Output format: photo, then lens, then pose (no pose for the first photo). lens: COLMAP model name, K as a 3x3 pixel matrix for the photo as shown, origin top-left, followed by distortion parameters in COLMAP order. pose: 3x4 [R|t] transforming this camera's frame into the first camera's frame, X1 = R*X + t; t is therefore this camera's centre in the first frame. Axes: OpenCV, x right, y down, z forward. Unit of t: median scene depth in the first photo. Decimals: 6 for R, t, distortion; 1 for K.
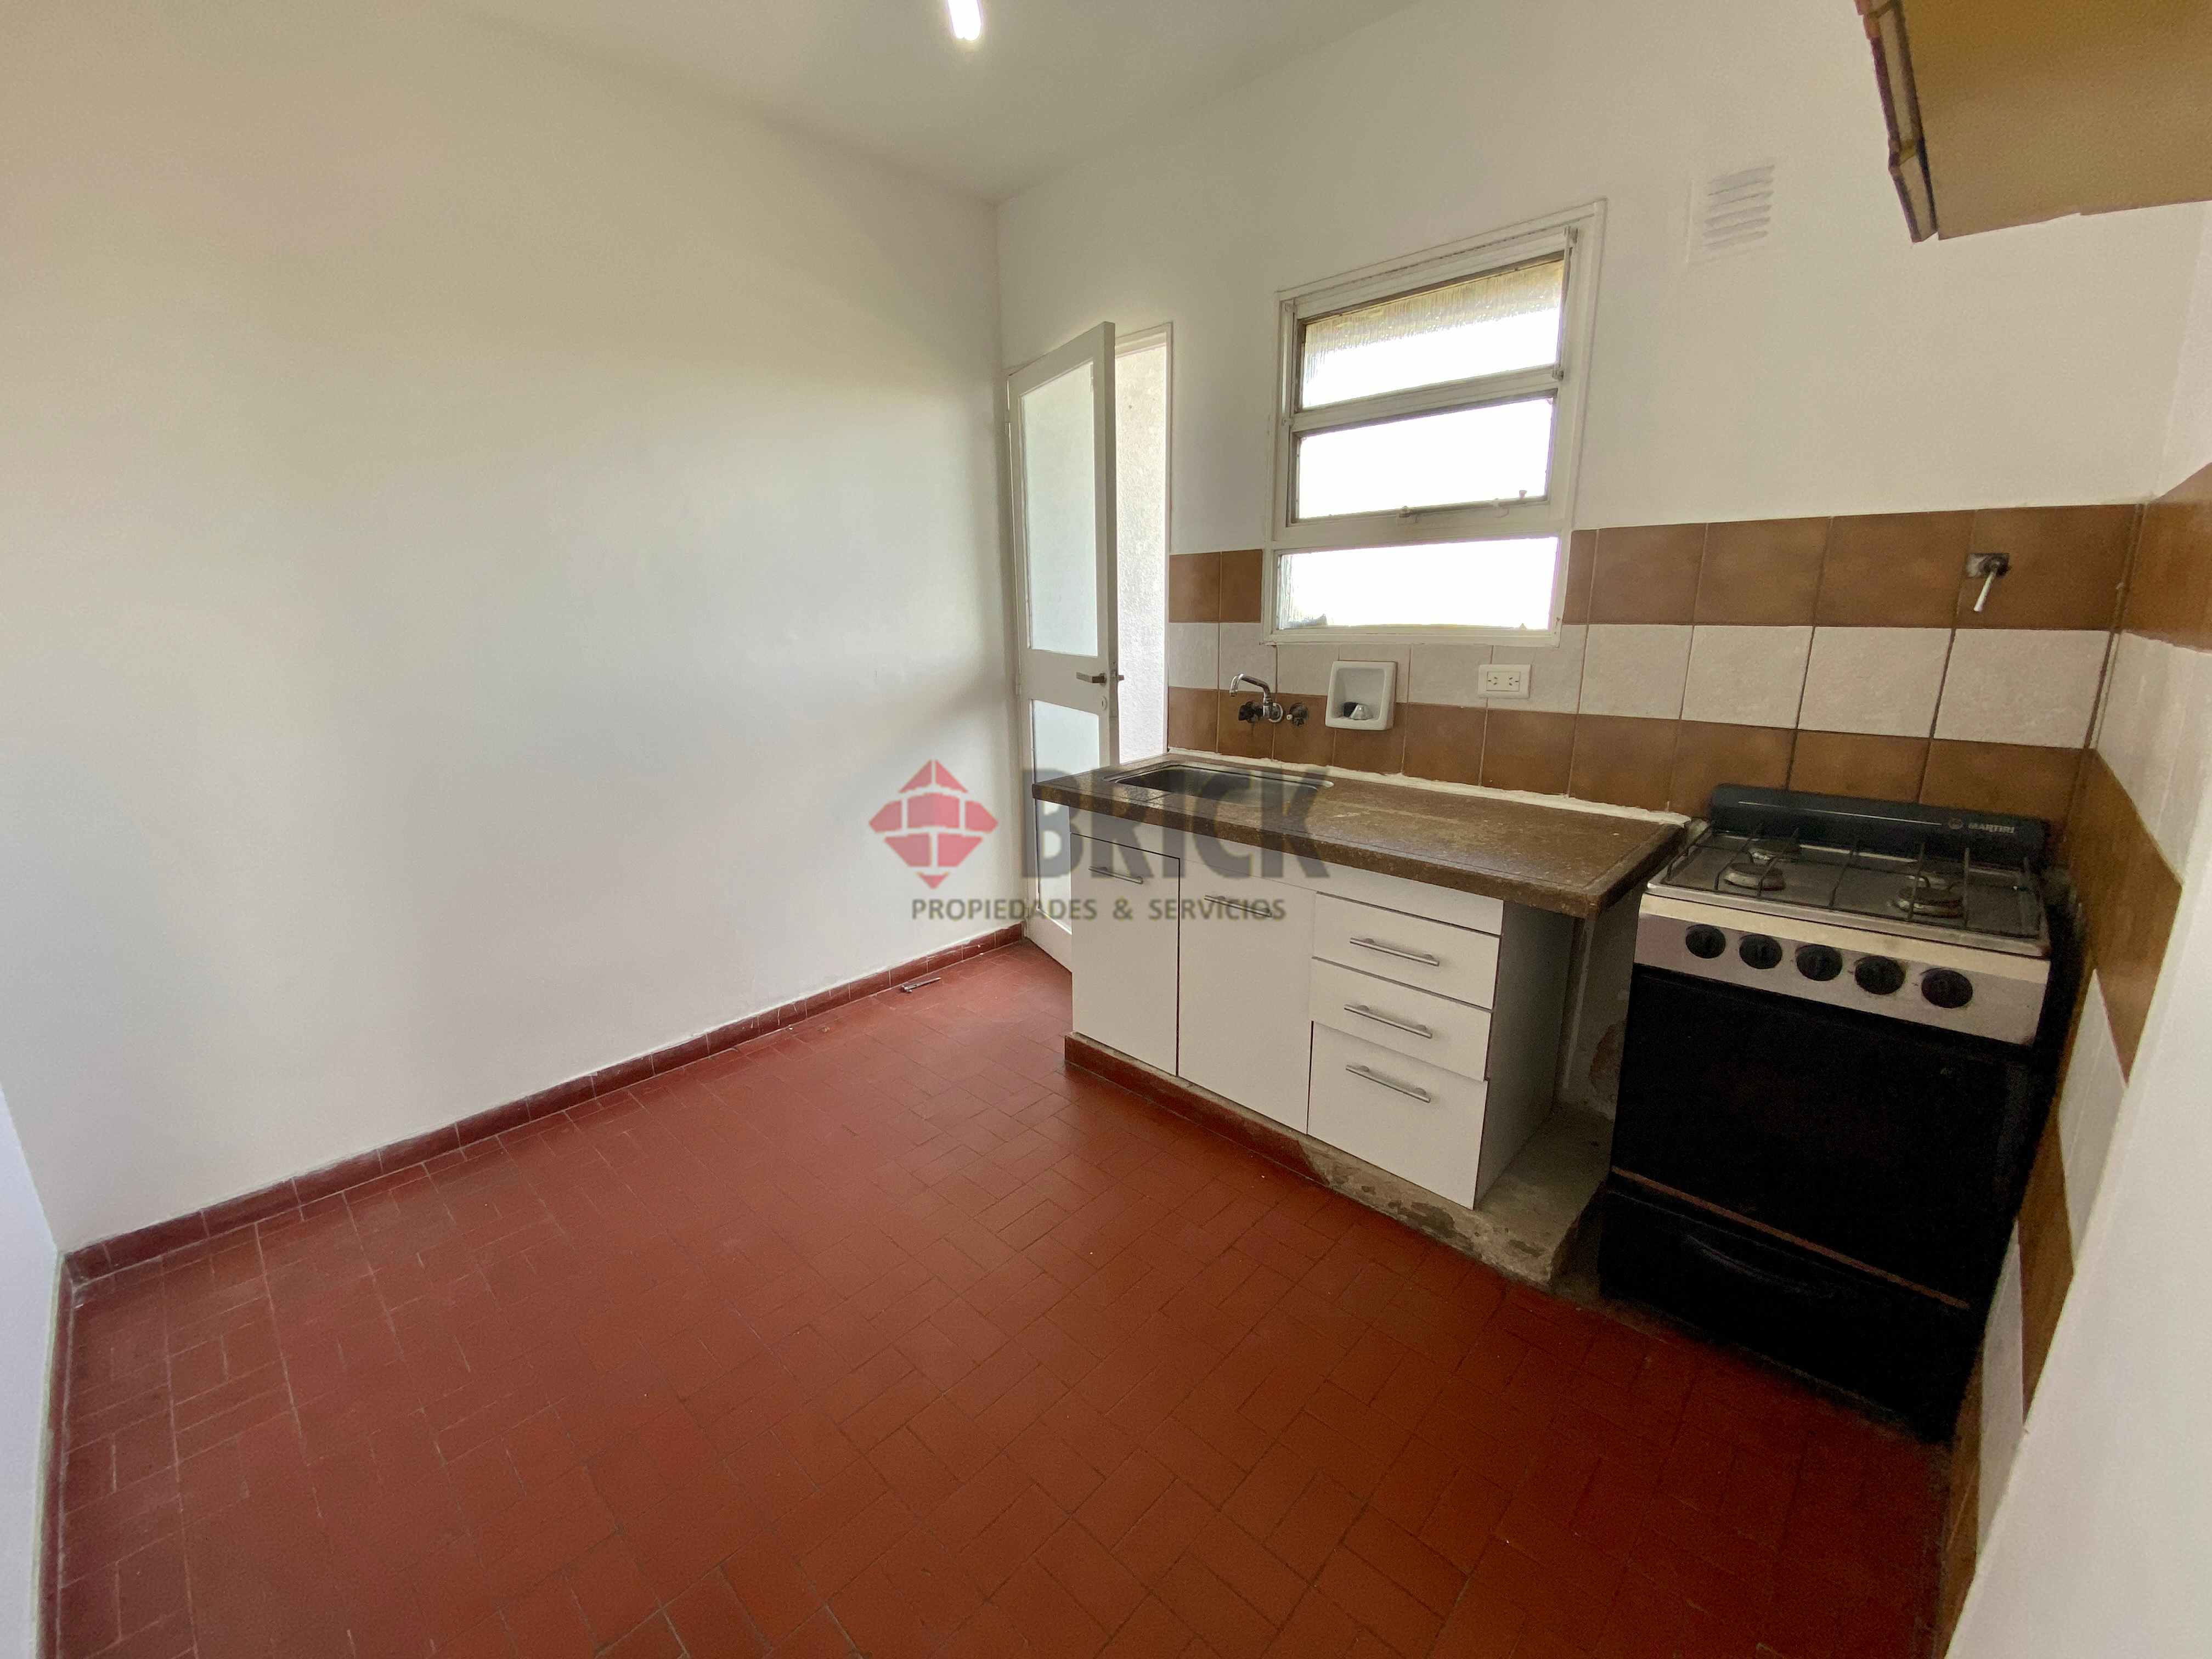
lens RADIAL K [[884.7, 0, 1107.0], [0, 884.7, 842.1], [0, 0, 1]] dist [-0.021882, -0.013723]
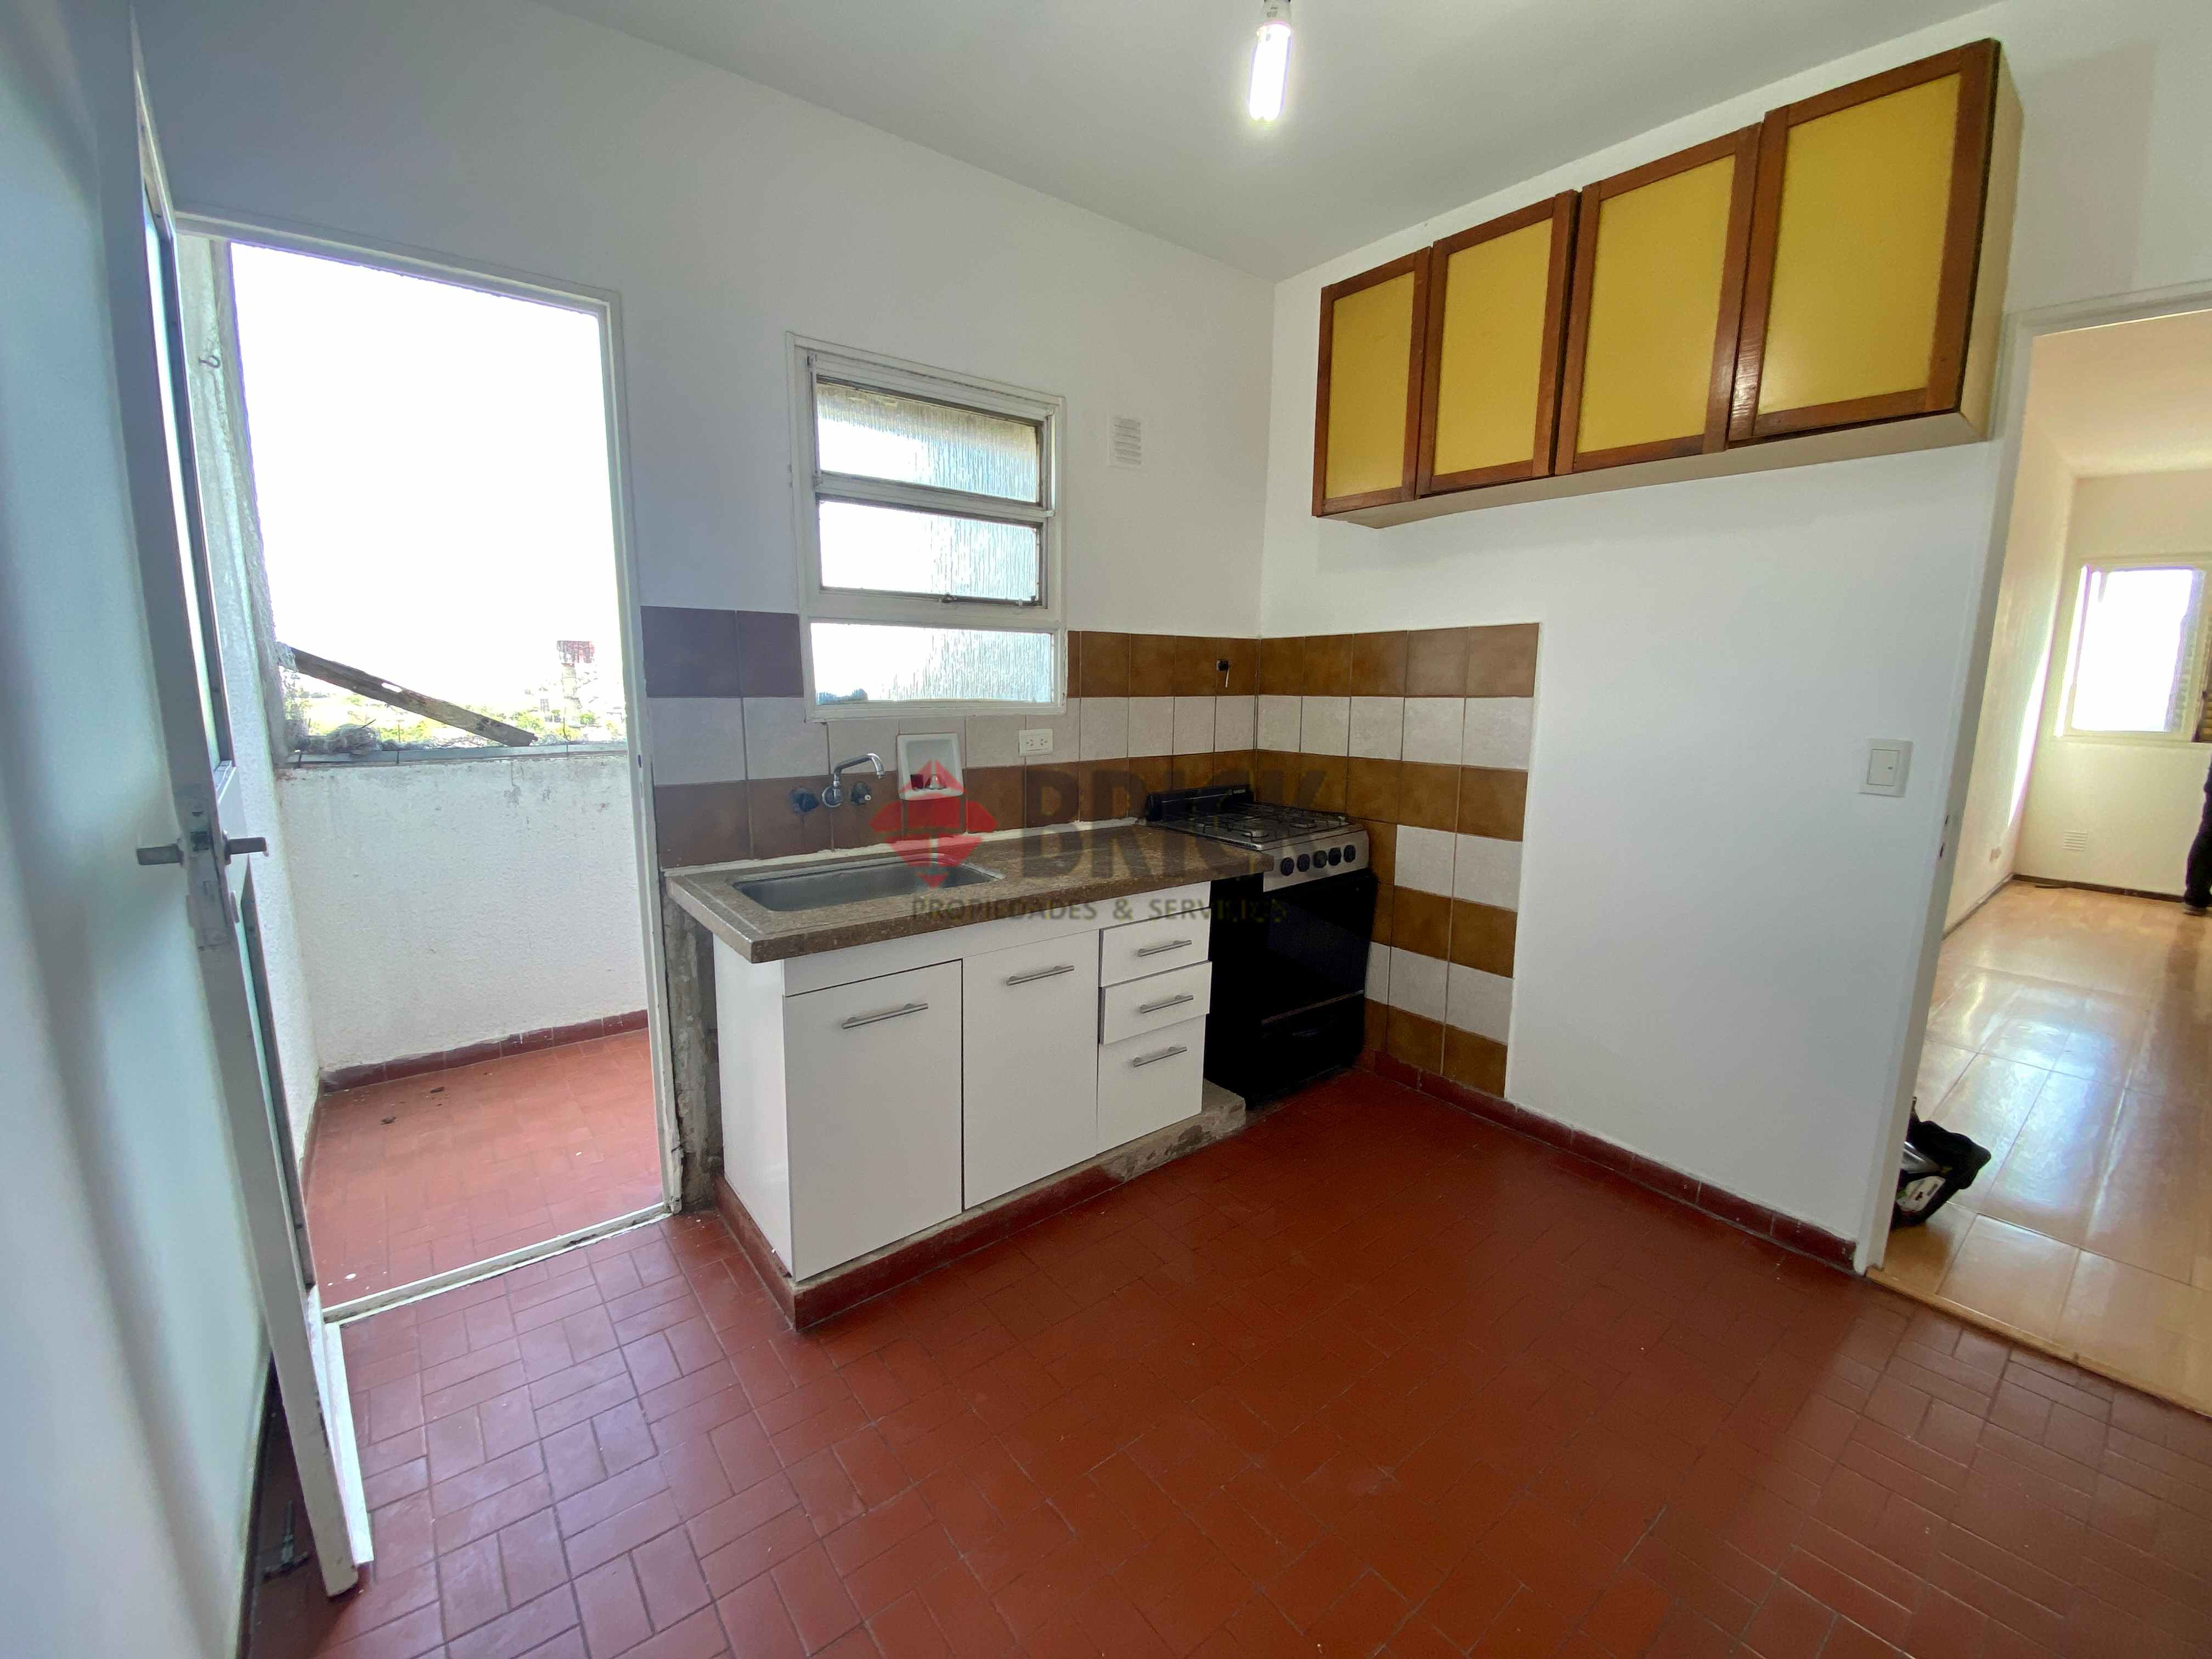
lens RADIAL K [[885.4, 0, 1106.0], [0, 885.4, 829.5], [0, 0, 1]] dist [0.001649, -0.013926]
pose [[0.107757, -0.144869, 0.983566, -0.808034], [0.242332, 0.963313, 0.115337, -0.185187], [-0.964191, 0.225921, 0.138910, 0.755944]]
